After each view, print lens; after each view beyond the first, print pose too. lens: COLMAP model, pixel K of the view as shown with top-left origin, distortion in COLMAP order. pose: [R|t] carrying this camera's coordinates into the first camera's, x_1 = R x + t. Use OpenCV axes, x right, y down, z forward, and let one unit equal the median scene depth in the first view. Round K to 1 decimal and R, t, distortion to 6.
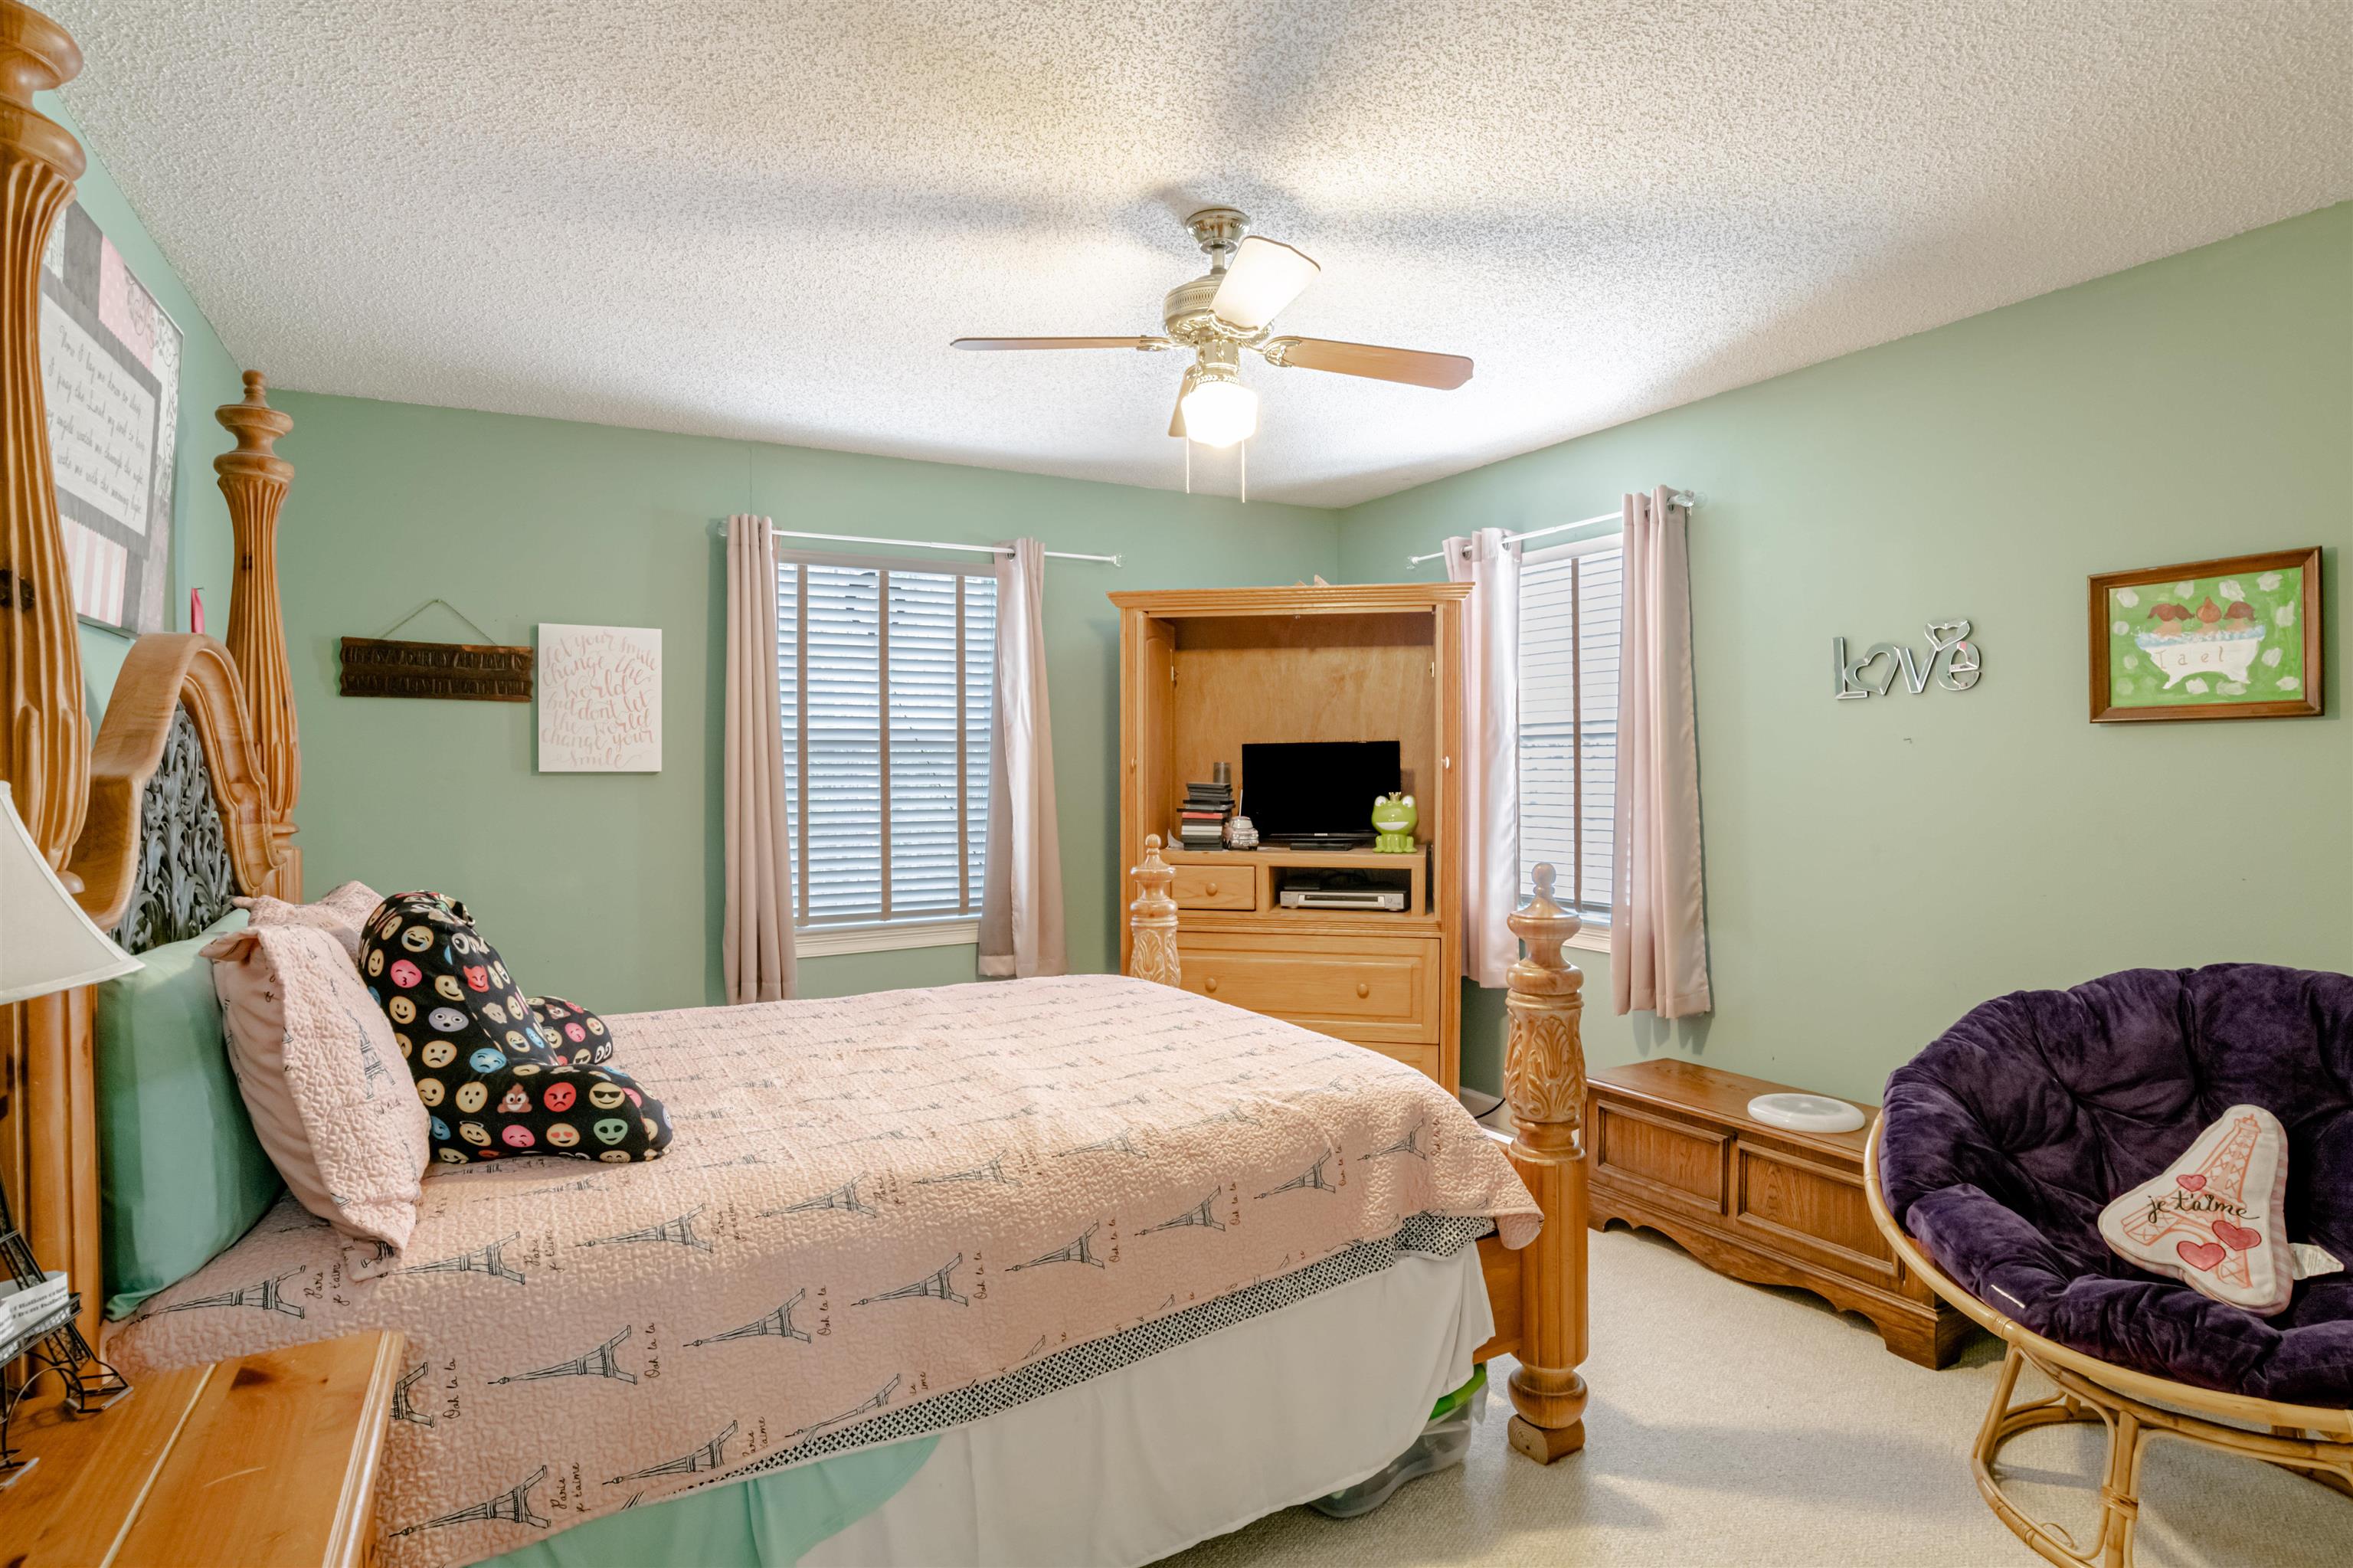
lens RADIAL K [[1197.7, 0, 1191.7], [0, 1197.7, 778.7], [0, 0, 1]] dist [-0.032672, 0.009519]
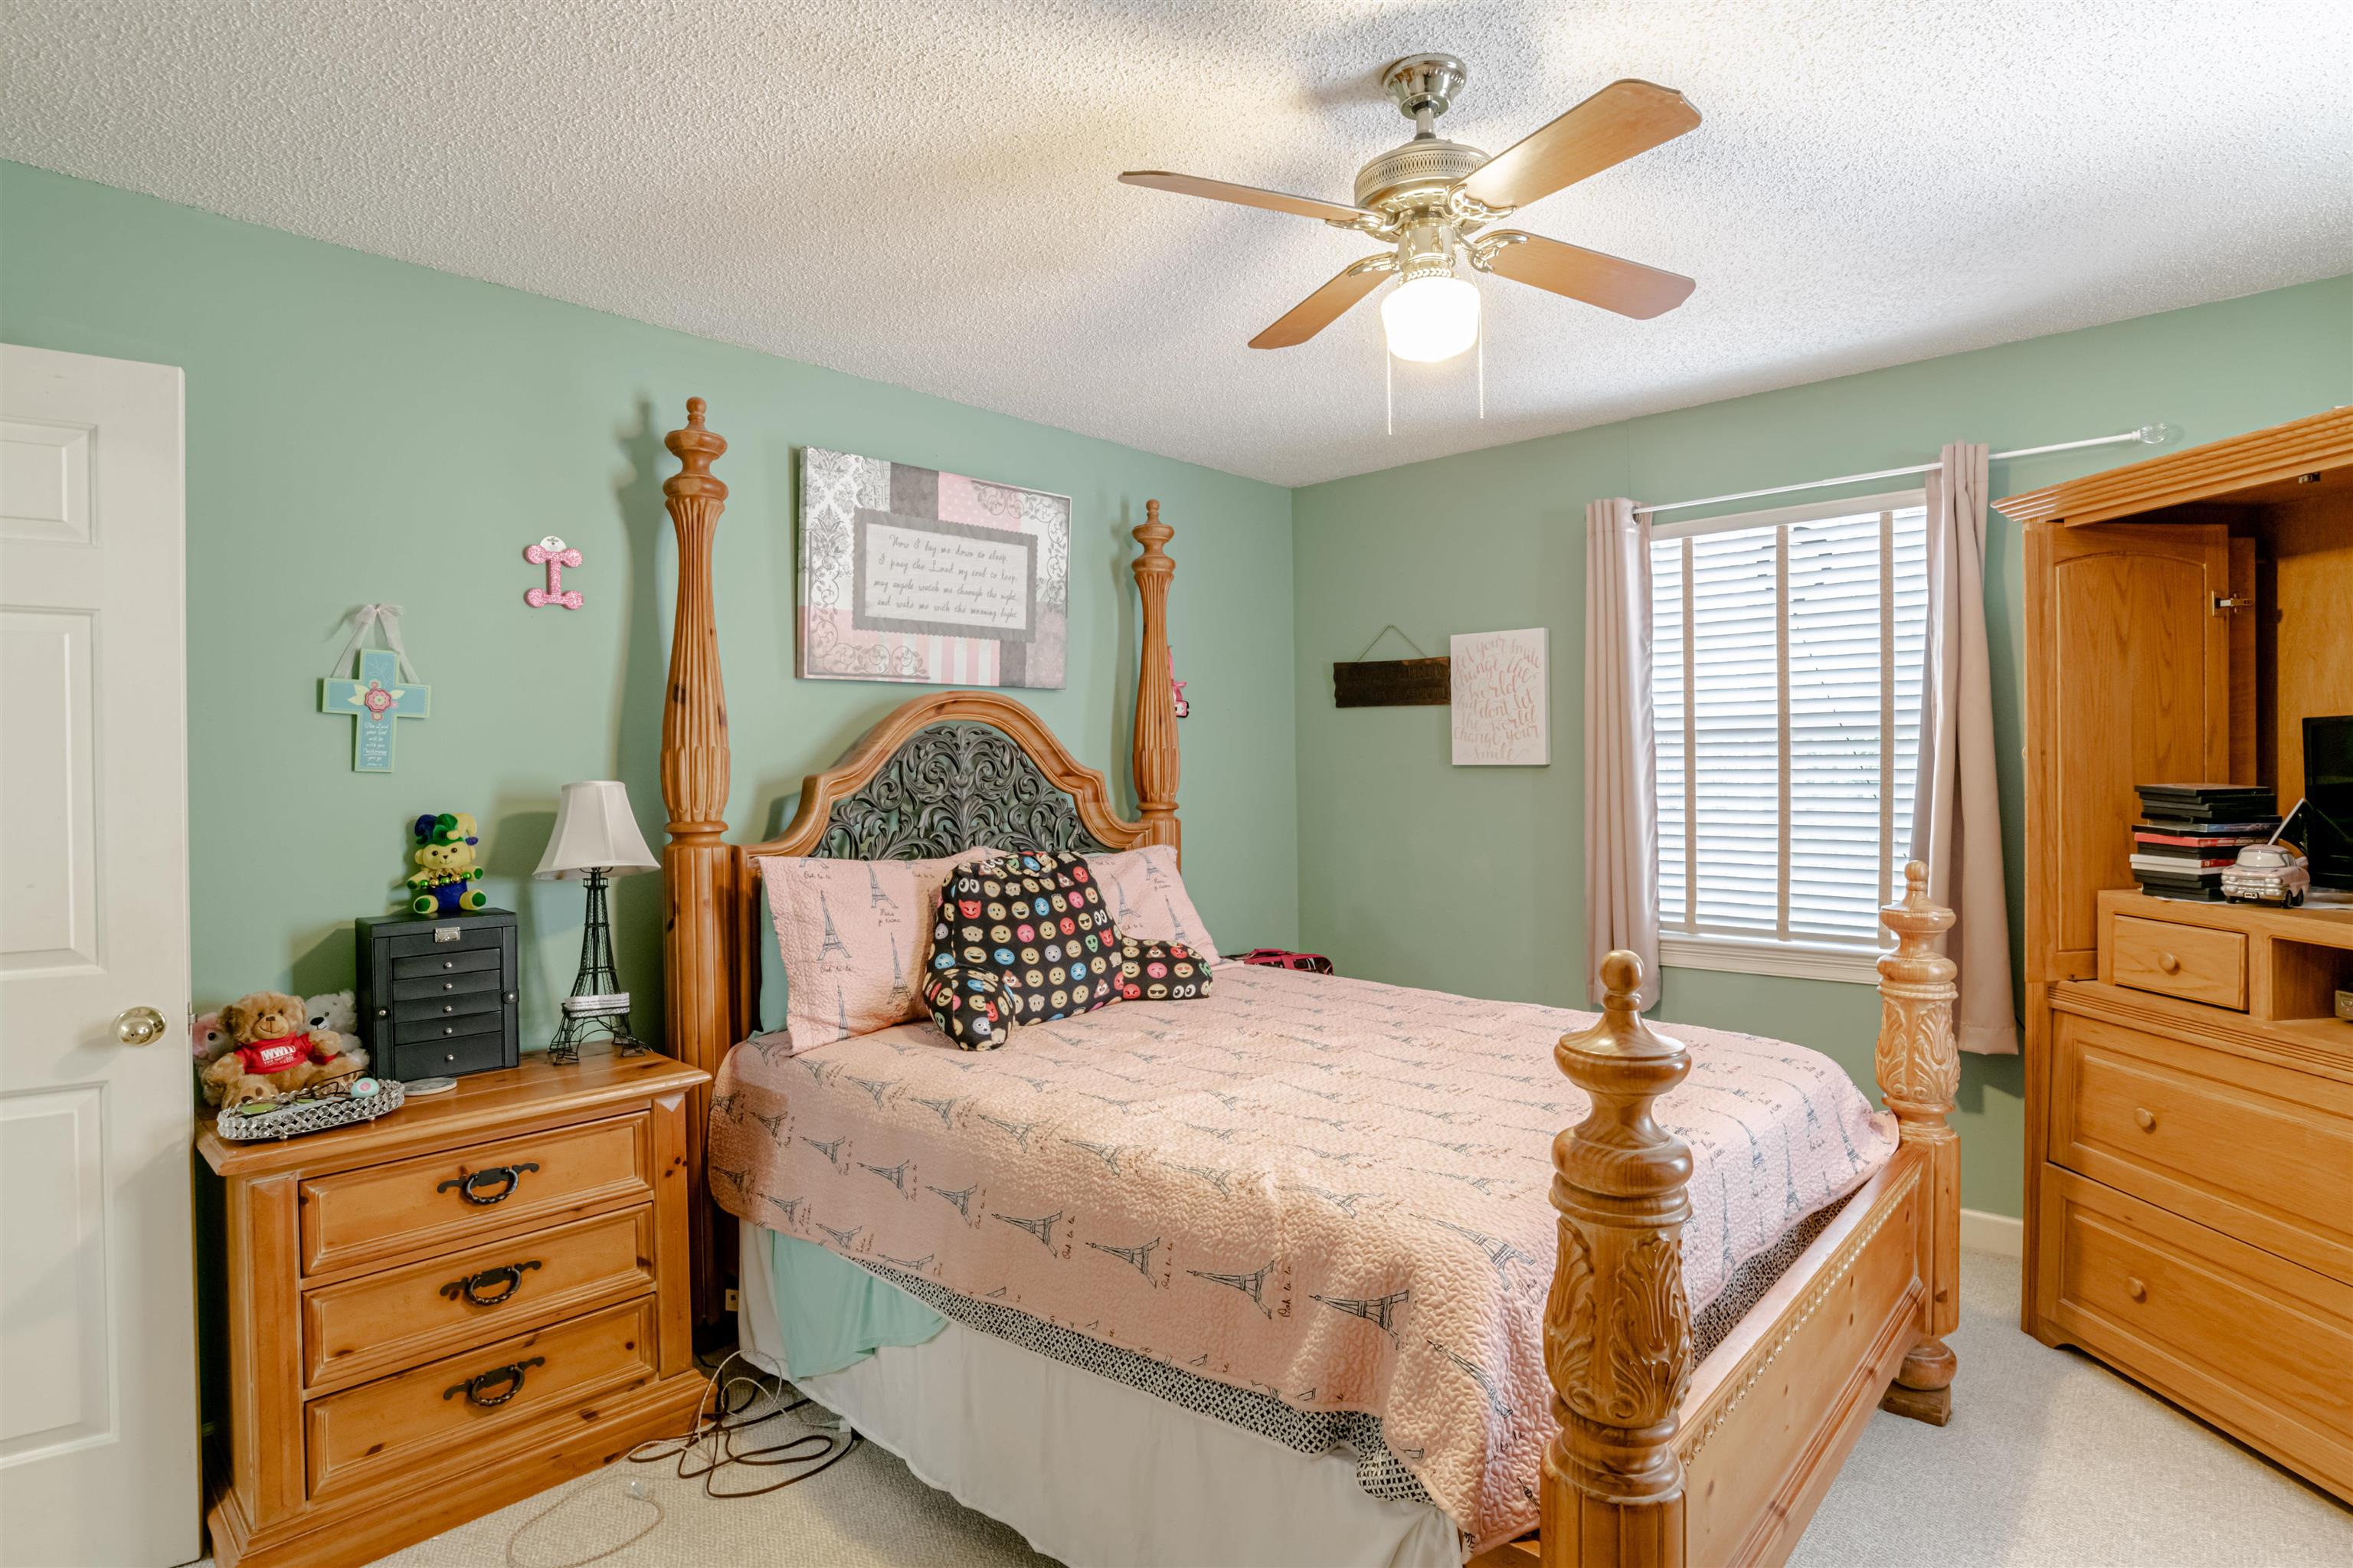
lens RADIAL K [[1197.7, 0, 1191.4], [0, 1197.7, 781.7], [0, 0, 1]] dist [-0.032672, 0.009519]
pose [[0.314717, 0.017470, -0.949025, 0.453040], [0.001681, 0.999819, 0.018963, -0.011222], [0.949184, -0.007563, 0.314630, 0.379459]]
